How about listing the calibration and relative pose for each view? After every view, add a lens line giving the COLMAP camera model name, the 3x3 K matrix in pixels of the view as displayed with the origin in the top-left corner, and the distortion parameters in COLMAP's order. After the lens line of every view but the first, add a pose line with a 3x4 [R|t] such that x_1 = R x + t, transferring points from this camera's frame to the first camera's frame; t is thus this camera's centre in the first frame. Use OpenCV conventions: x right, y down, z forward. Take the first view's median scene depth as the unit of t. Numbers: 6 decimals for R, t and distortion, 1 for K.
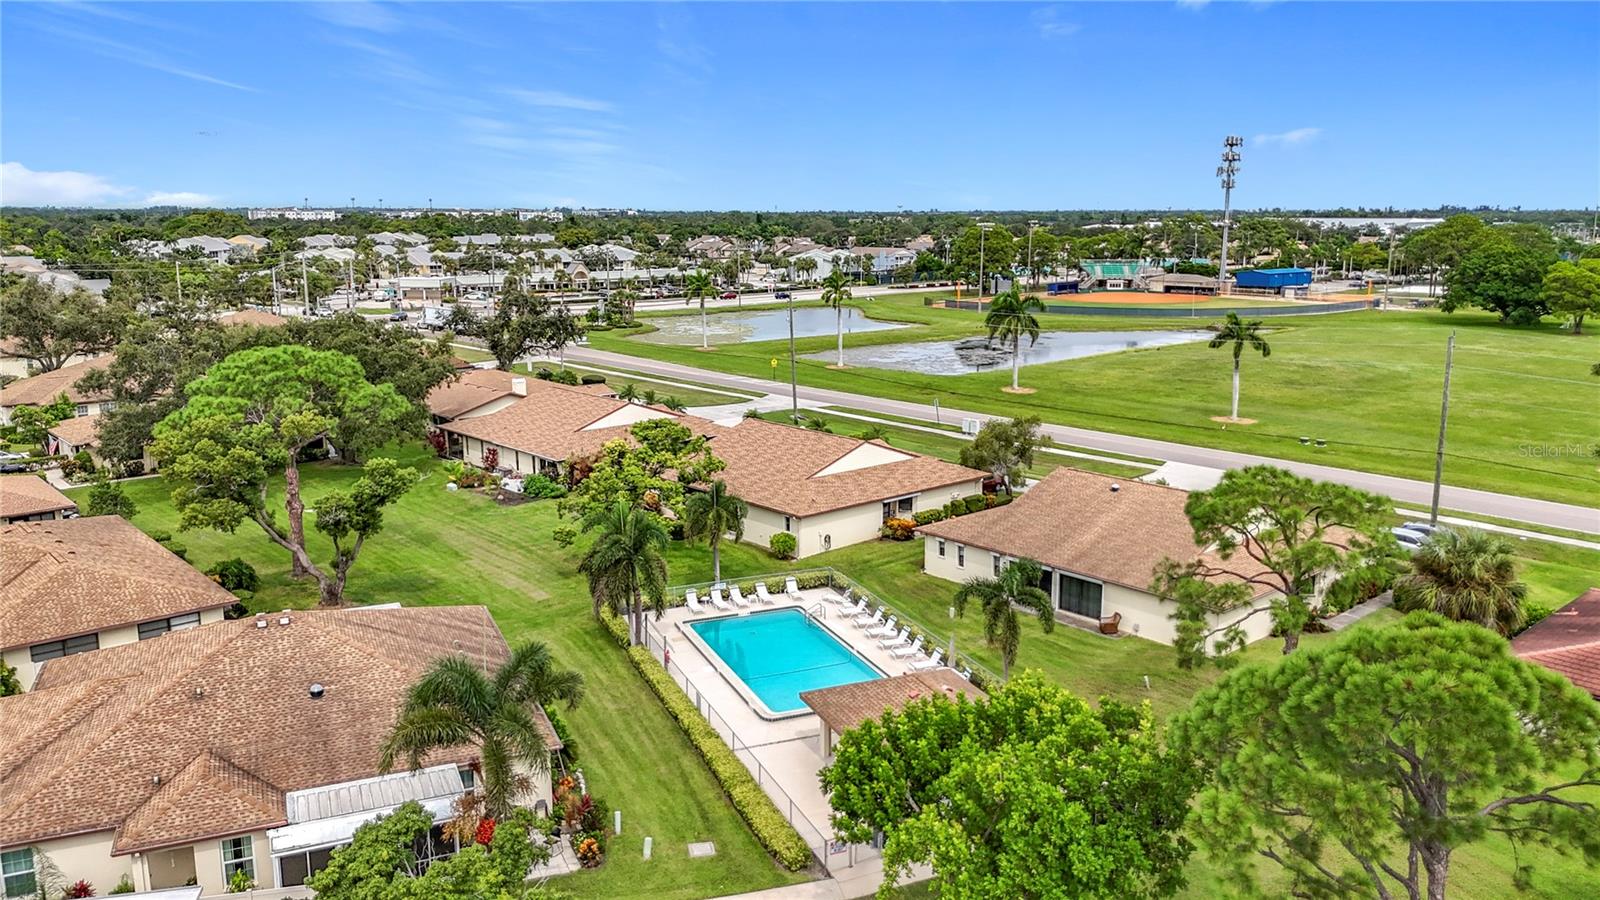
lens RADIAL K [[1184.3, 0, 808.4], [0, 1184.3, 445.5], [0, 0, 1]] dist [0.098078, -0.096455]
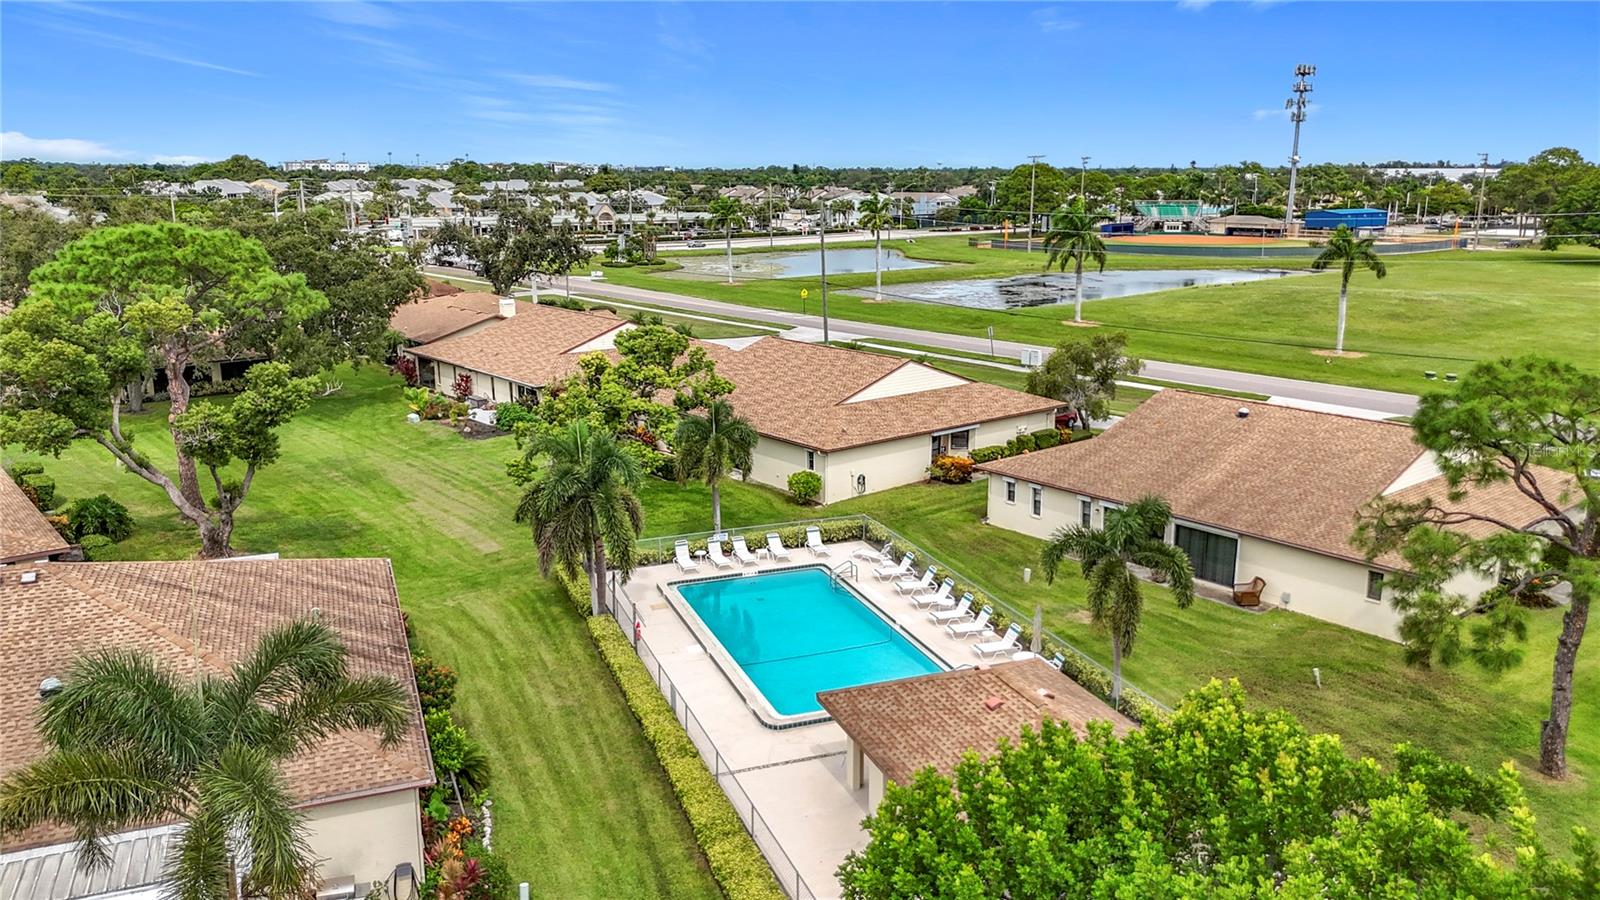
lens RADIAL K [[1184.3, 0, 808.4], [0, 1184.3, 445.5], [0, 0, 1]] dist [0.098078, -0.096455]
pose [[0.999509, 0.007312, -0.030454, 0.004375], [-0.006275, 0.999402, 0.033993, 0.028129], [0.030684, -0.033785, 0.998958, 0.203776]]
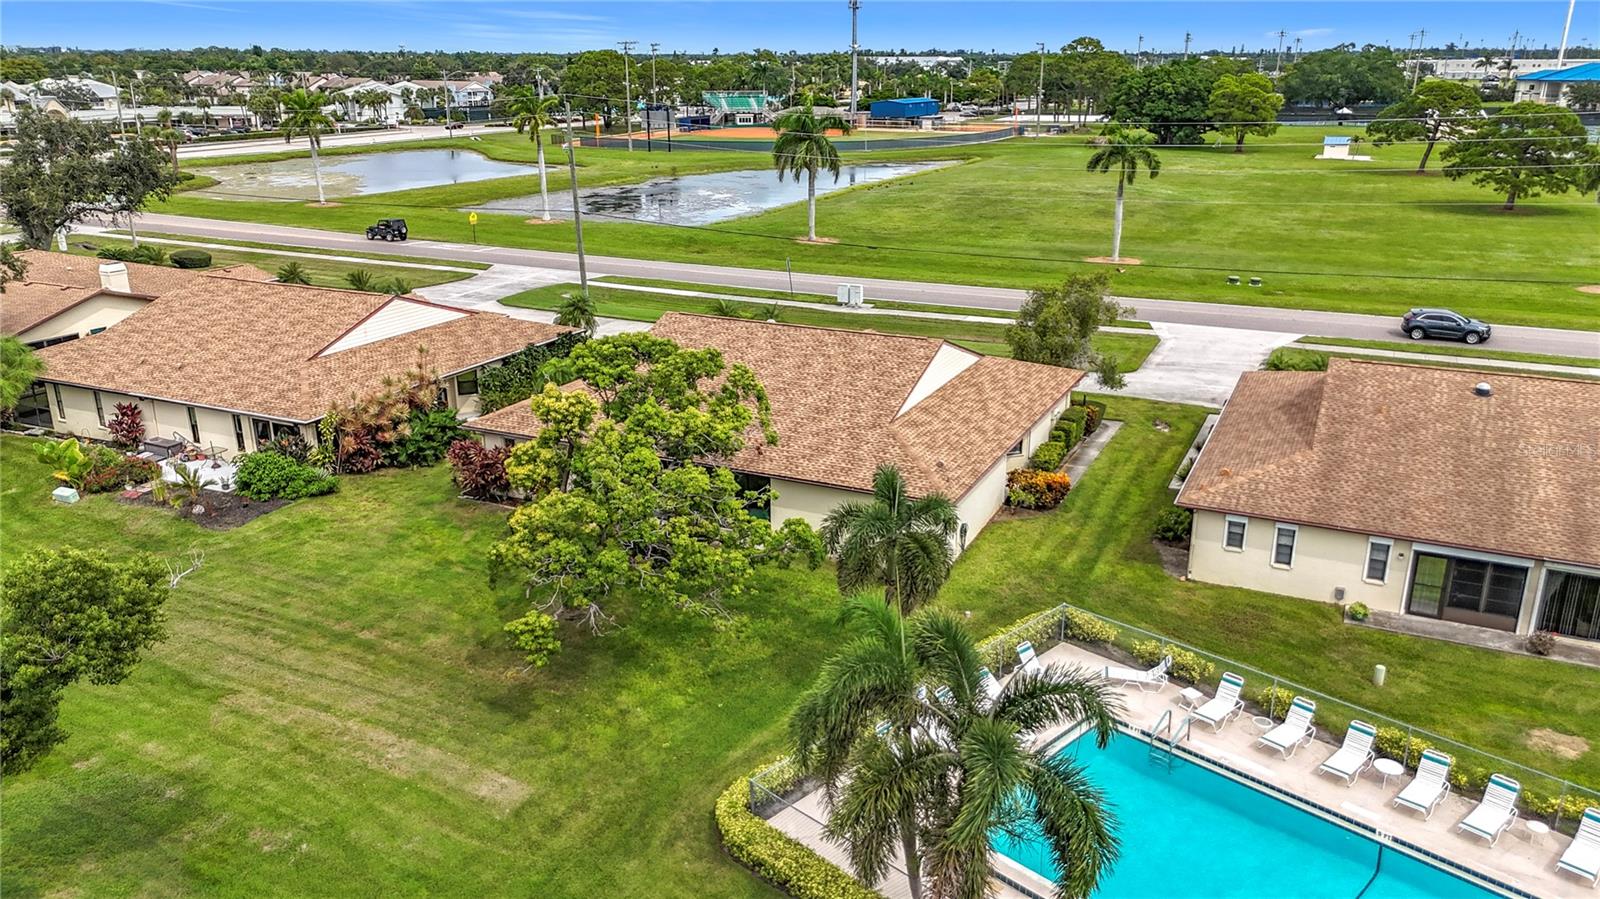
lens RADIAL K [[1184.3, 0, 808.4], [0, 1184.3, 445.0], [0, 0, 1]] dist [0.098078, -0.096455]
pose [[0.926536, -0.119169, 0.356833, -0.226402], [0.074887, 0.987945, 0.135488, -0.036722], [-0.368678, -0.098813, 0.924290, 0.505831]]
